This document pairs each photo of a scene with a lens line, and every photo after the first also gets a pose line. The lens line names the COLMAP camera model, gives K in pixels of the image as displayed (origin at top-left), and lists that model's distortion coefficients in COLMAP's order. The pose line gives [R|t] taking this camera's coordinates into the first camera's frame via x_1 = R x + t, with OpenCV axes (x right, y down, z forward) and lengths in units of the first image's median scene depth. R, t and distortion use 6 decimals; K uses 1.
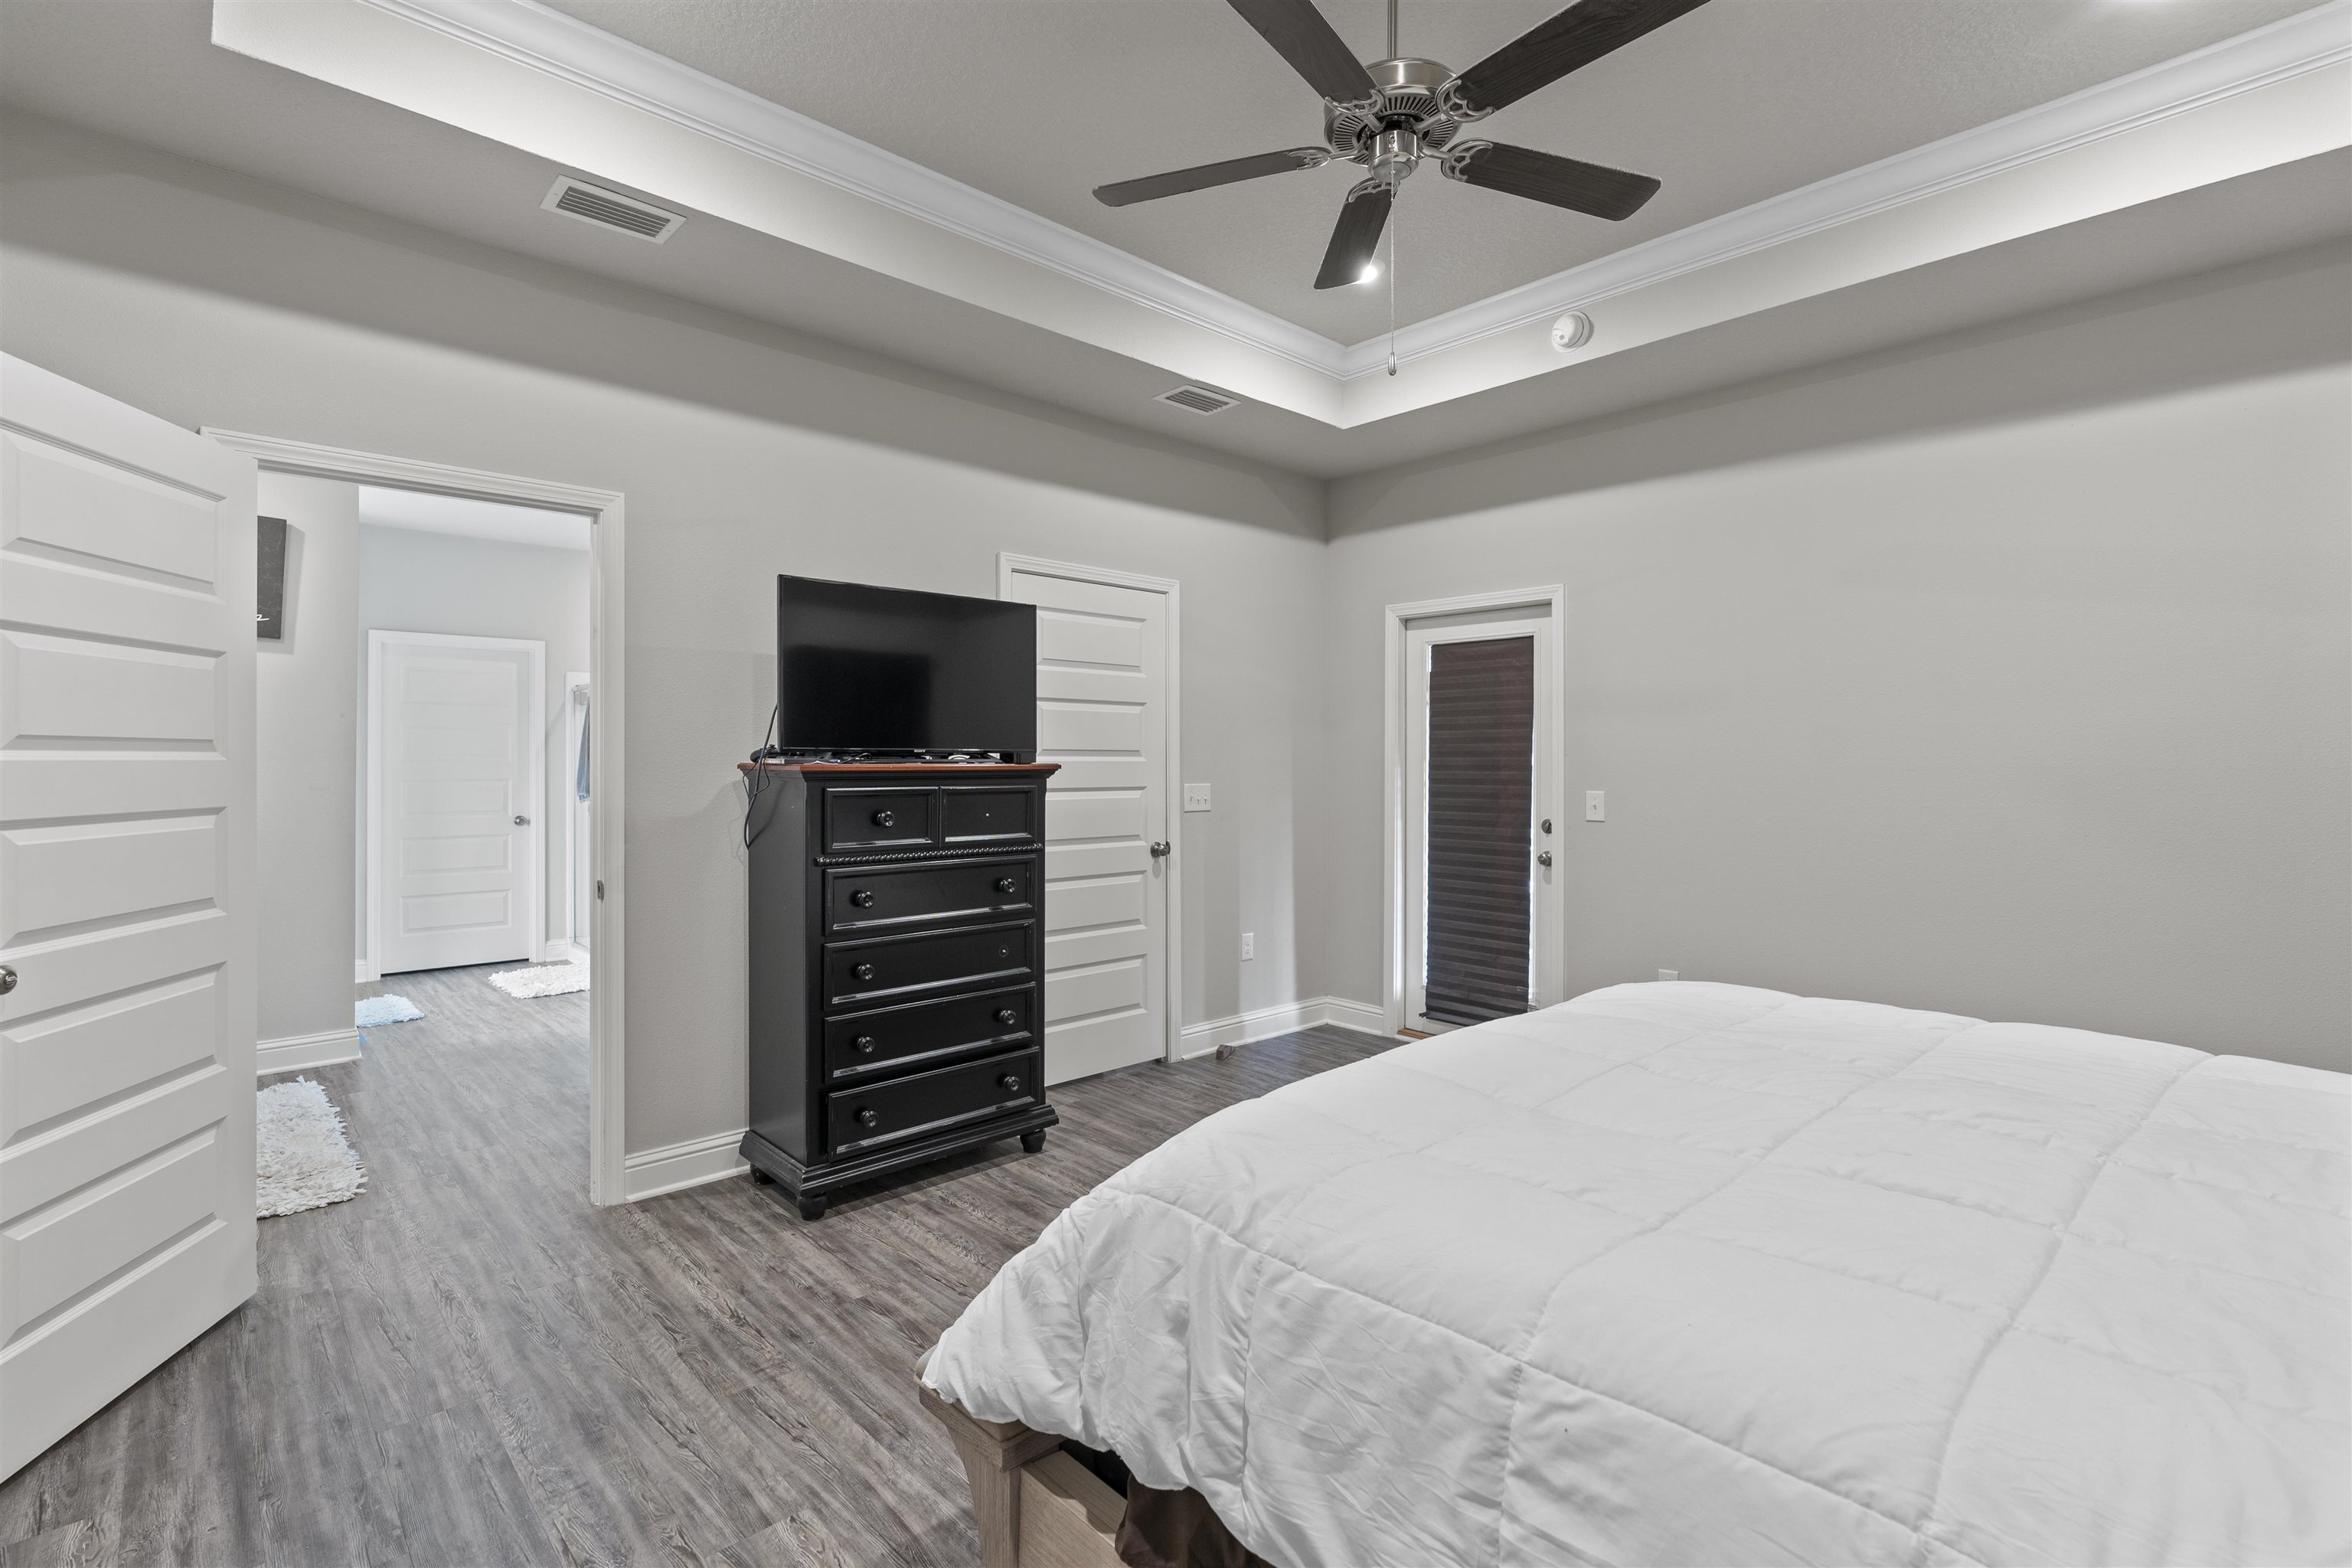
lens RADIAL K [[1099.6, 0, 1180.8], [0, 1099.6, 781.1], [0, 0, 1]] dist [-0.013428, 0.000433]
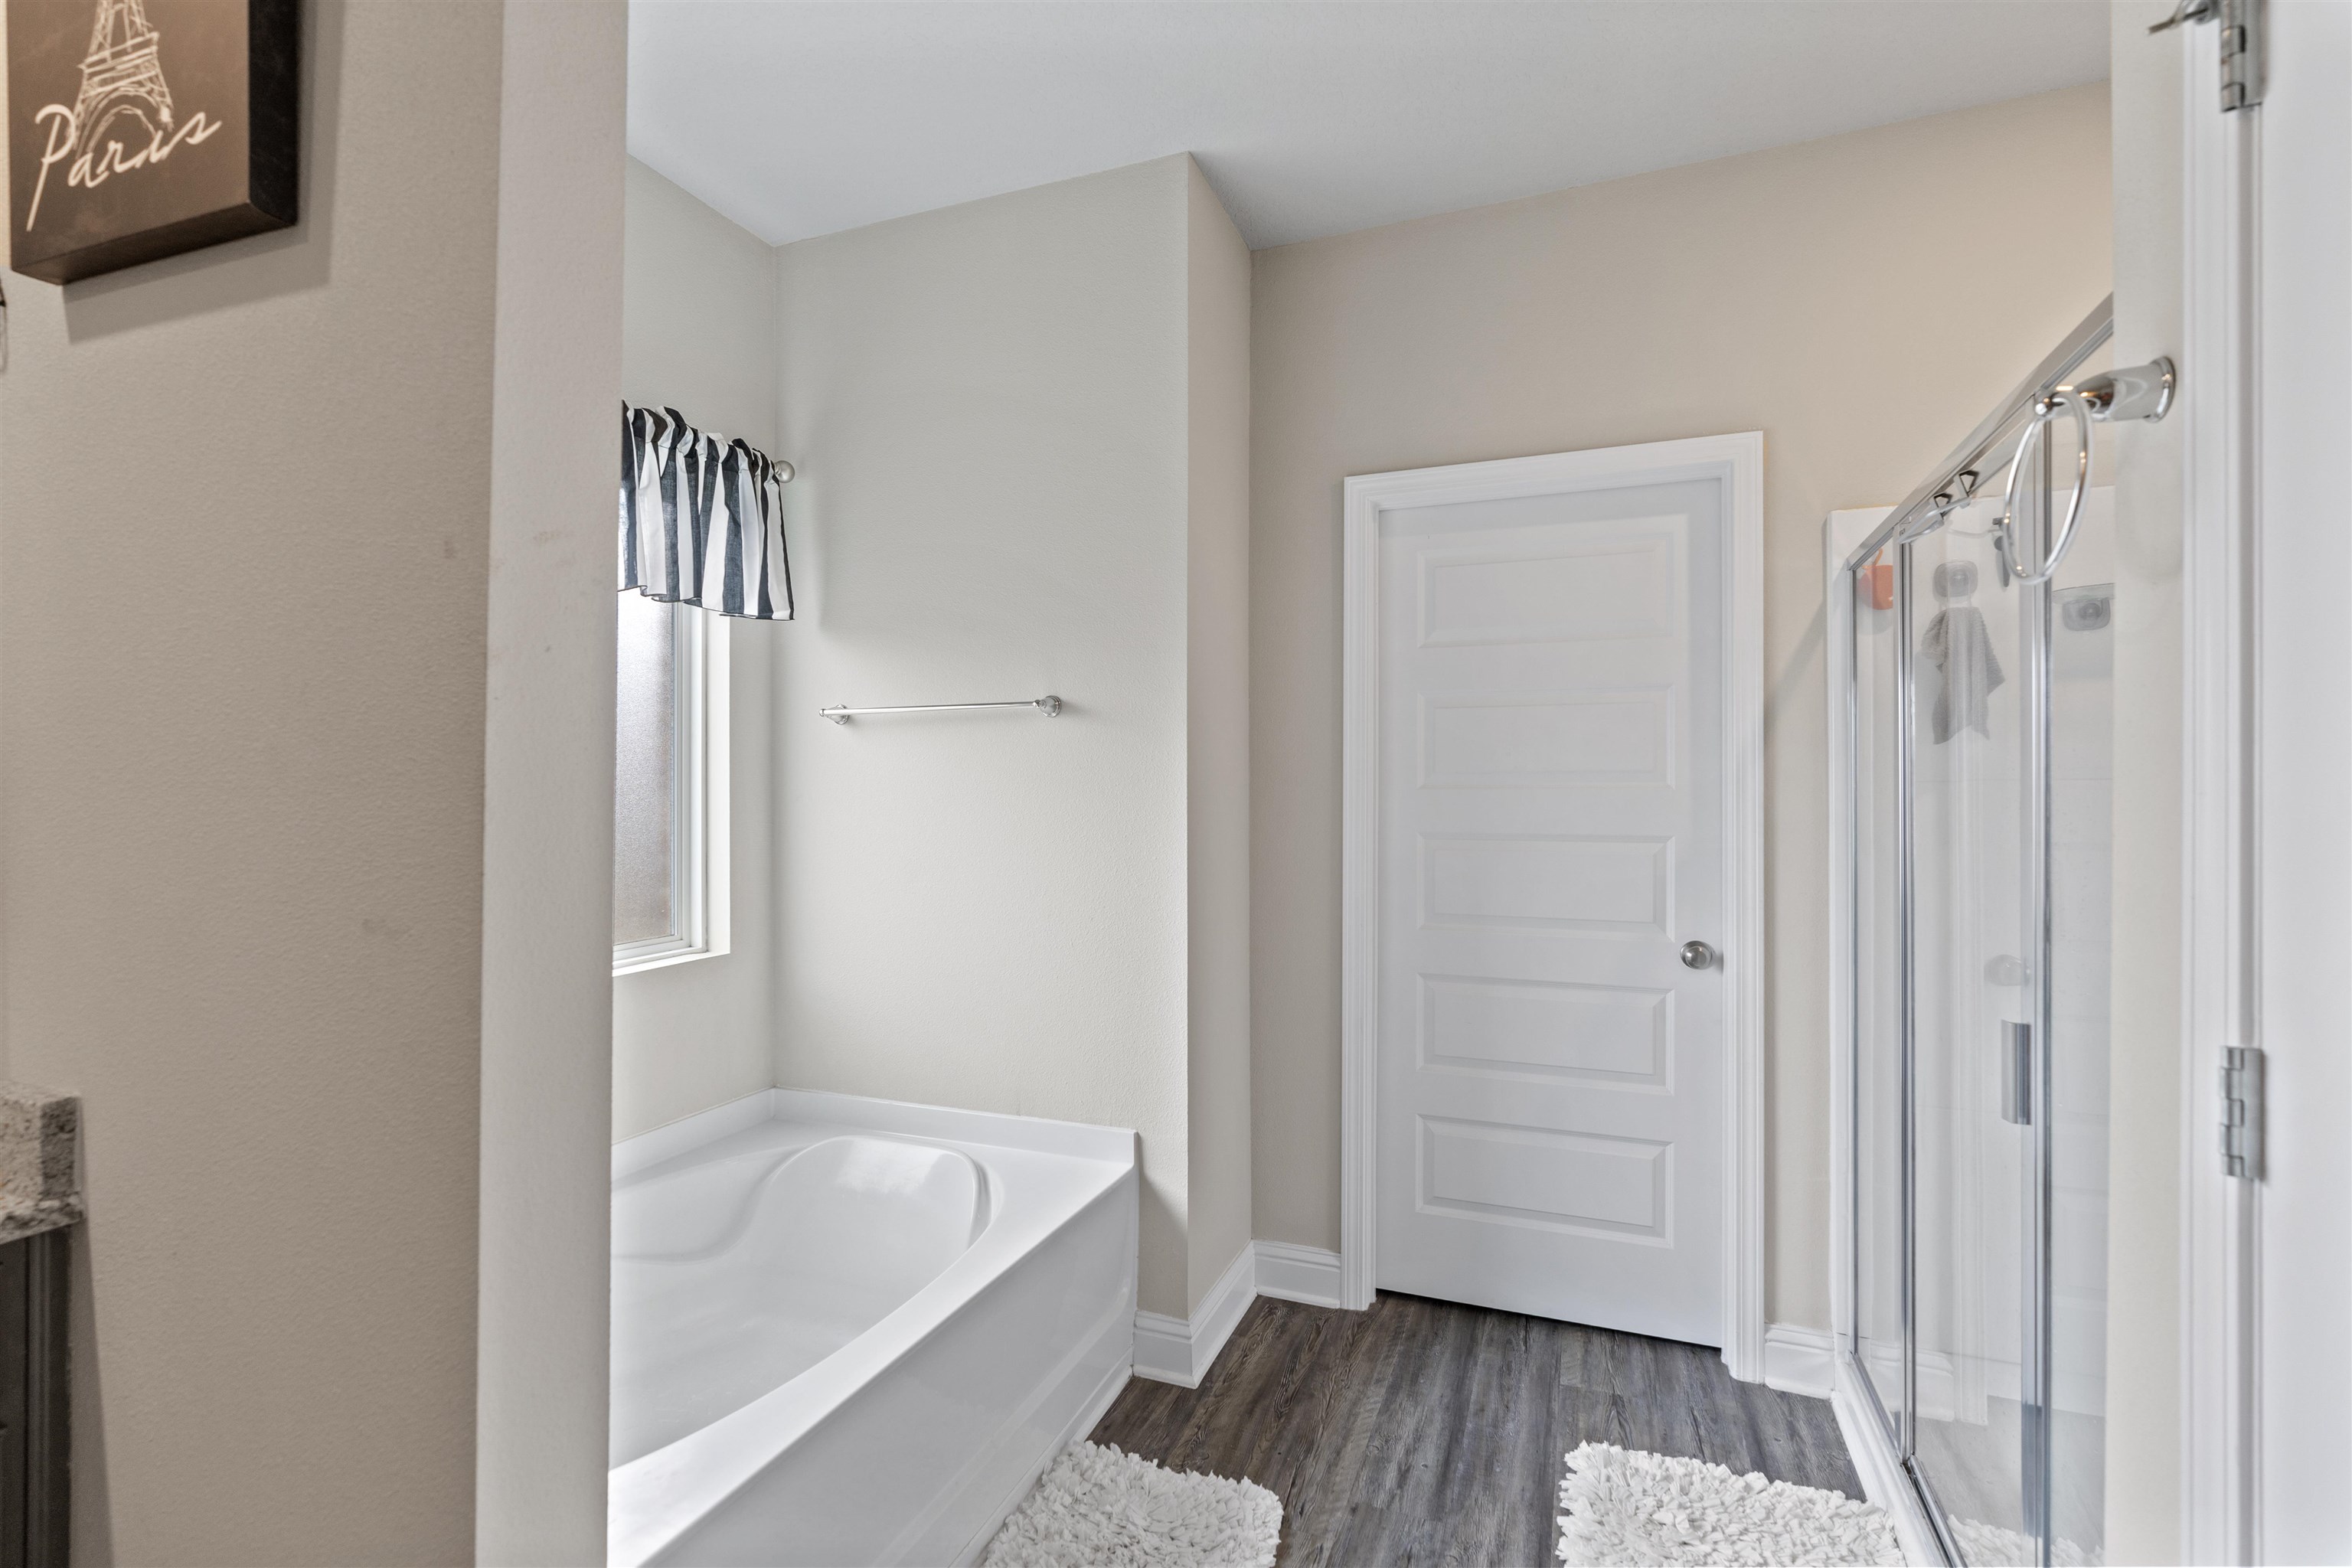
lens RADIAL K [[1065.1, 0, 1209.0], [0, 1065.1, 783.3], [0, 0, 1]] dist [-0.007871, -0.000348]
pose [[0.451666, -0.009281, -0.892139, -0.606546], [-0.009415, 0.999841, -0.015167, -0.020899], [0.892137, 0.015250, 0.451507, 1.159082]]
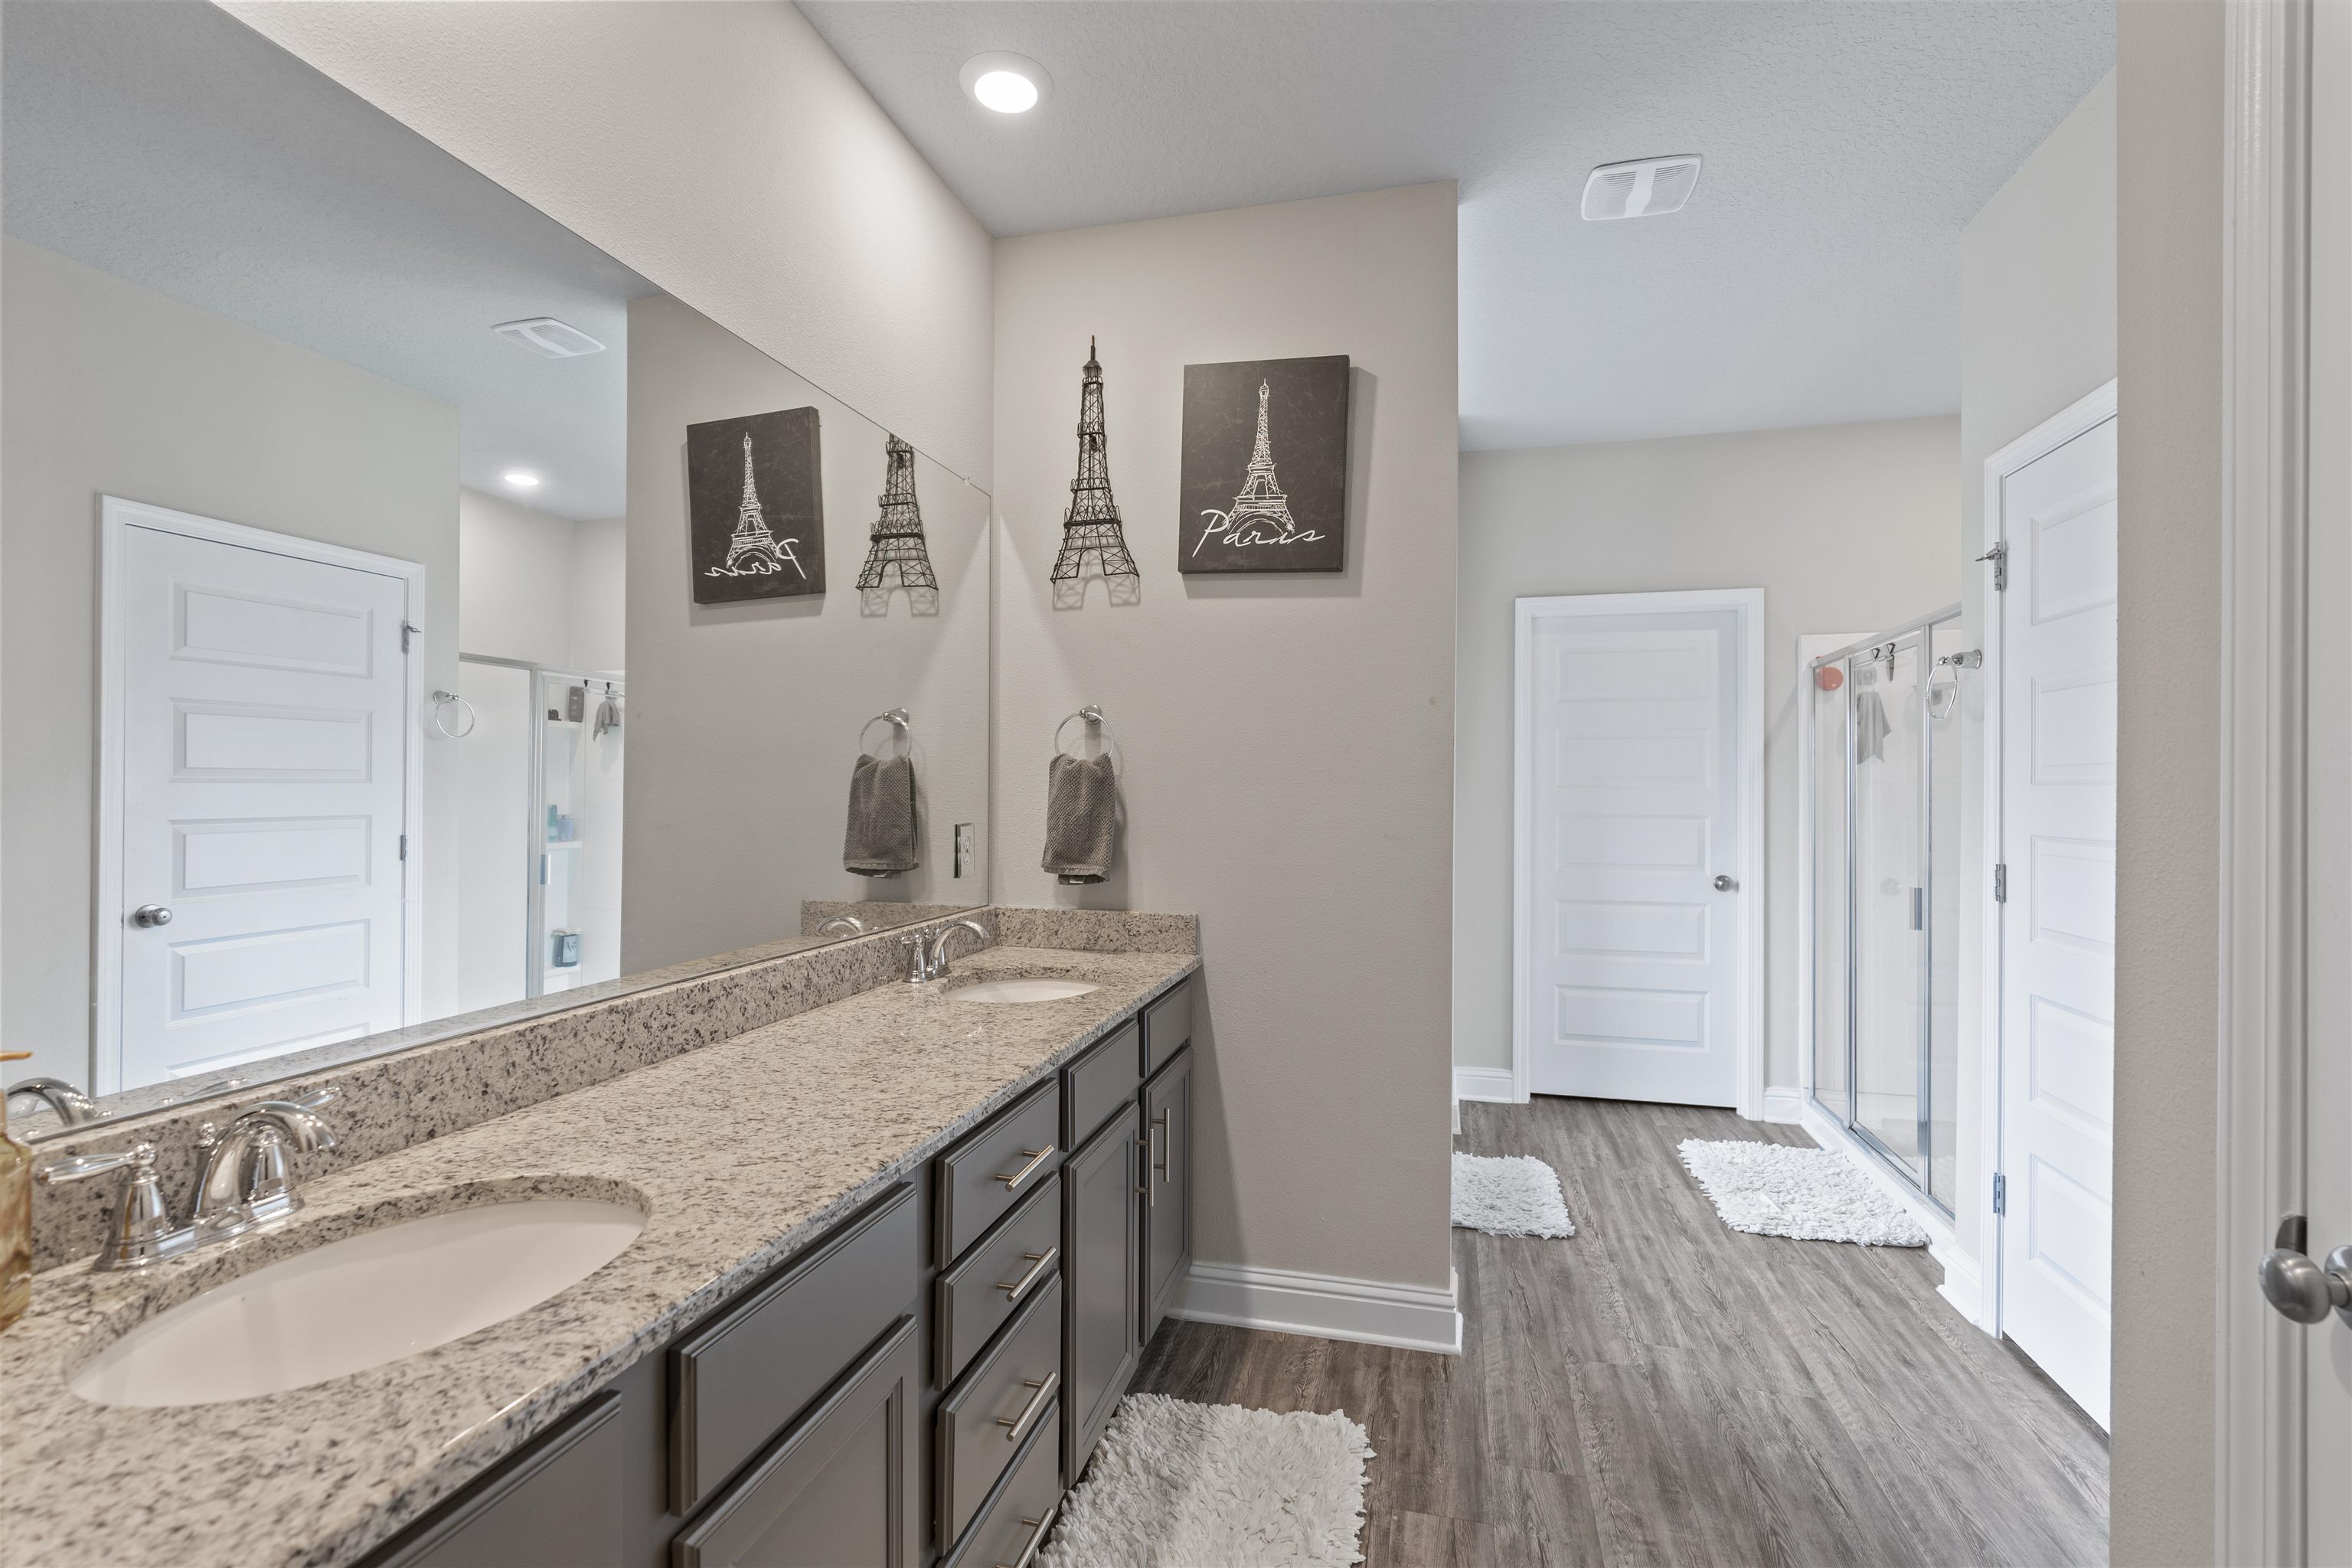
lens RADIAL K [[1099.6, 0, 1180.8], [0, 1099.6, 781.1], [0, 0, 1]] dist [-0.013428, 0.000433]
pose [[0.558625, -0.009410, -0.829367, -0.430708], [-0.010246, 0.999781, -0.018245, -0.011816], [0.829357, 0.018689, 0.558407, 0.657941]]
